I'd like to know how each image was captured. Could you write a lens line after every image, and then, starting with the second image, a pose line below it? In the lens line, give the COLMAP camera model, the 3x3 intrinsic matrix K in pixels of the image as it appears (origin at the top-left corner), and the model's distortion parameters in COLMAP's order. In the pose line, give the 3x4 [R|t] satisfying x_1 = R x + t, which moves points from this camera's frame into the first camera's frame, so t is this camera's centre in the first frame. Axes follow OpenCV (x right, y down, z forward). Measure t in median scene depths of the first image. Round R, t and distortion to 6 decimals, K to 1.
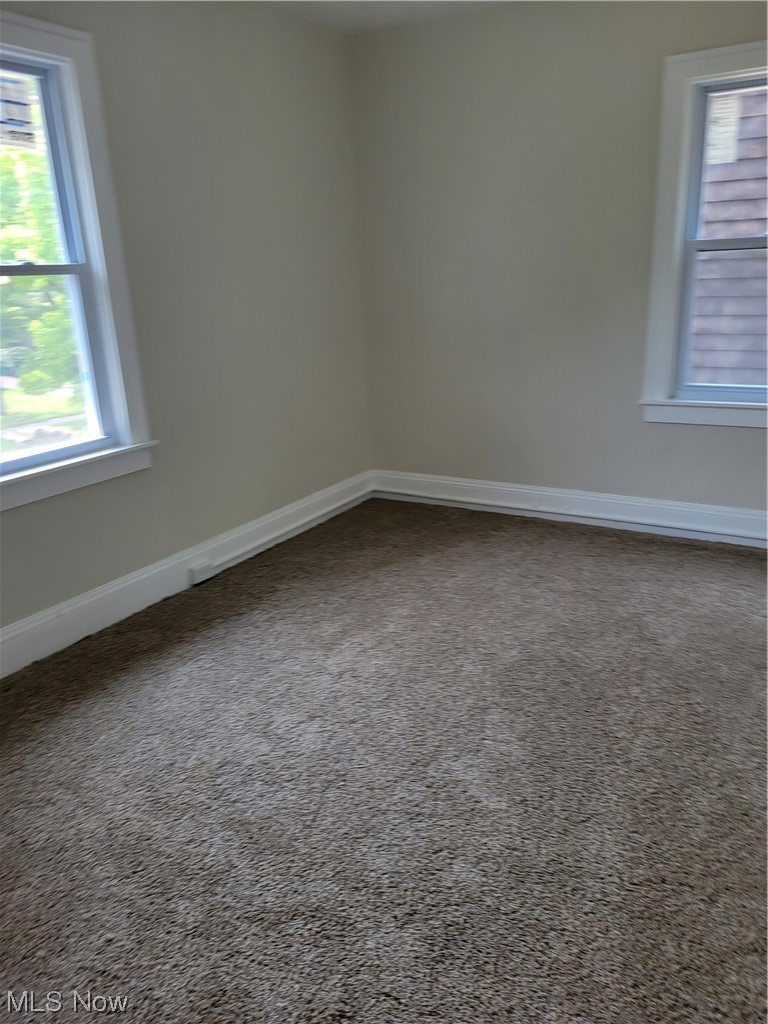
lens RADIAL K [[775.3, 0, 407.2], [0, 775.3, 514.7], [0, 0, 1]] dist [0.082388, -0.068793]
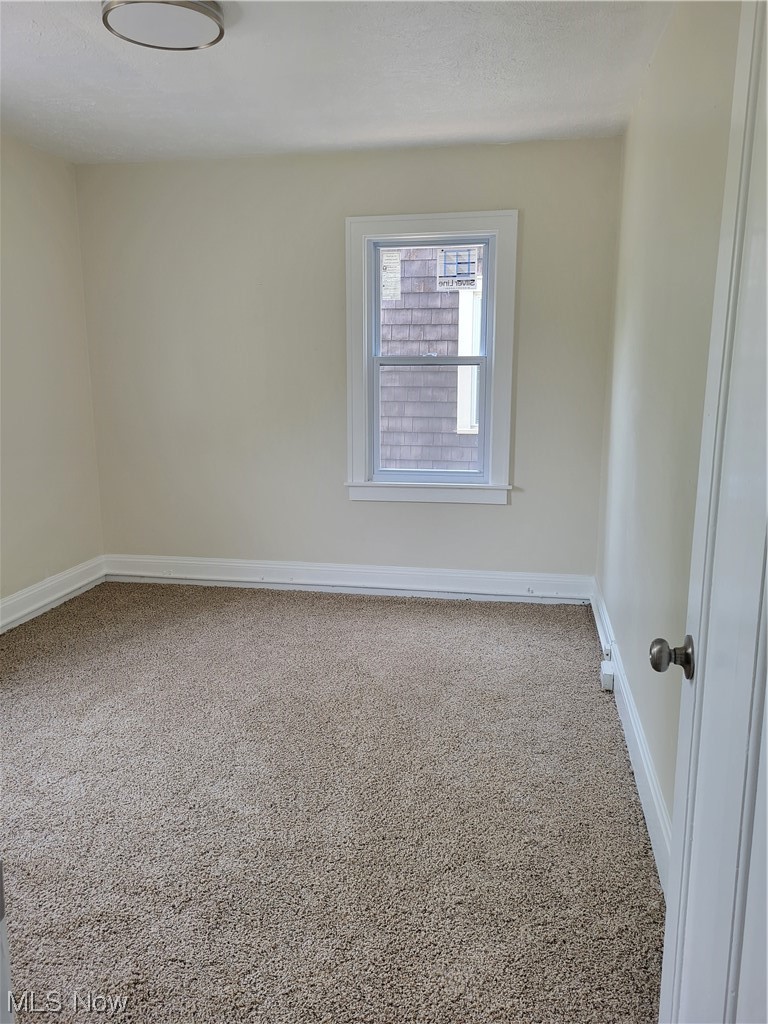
lens RADIAL K [[775.3, 0, 378.3], [0, 775.3, 519.8], [0, 0, 1]] dist [0.082388, -0.068793]
pose [[0.945606, -0.033201, 0.323616, -0.050485], [0.070379, 0.992098, -0.103864, 0.044516], [-0.317610, 0.120990, 0.940471, -0.164130]]
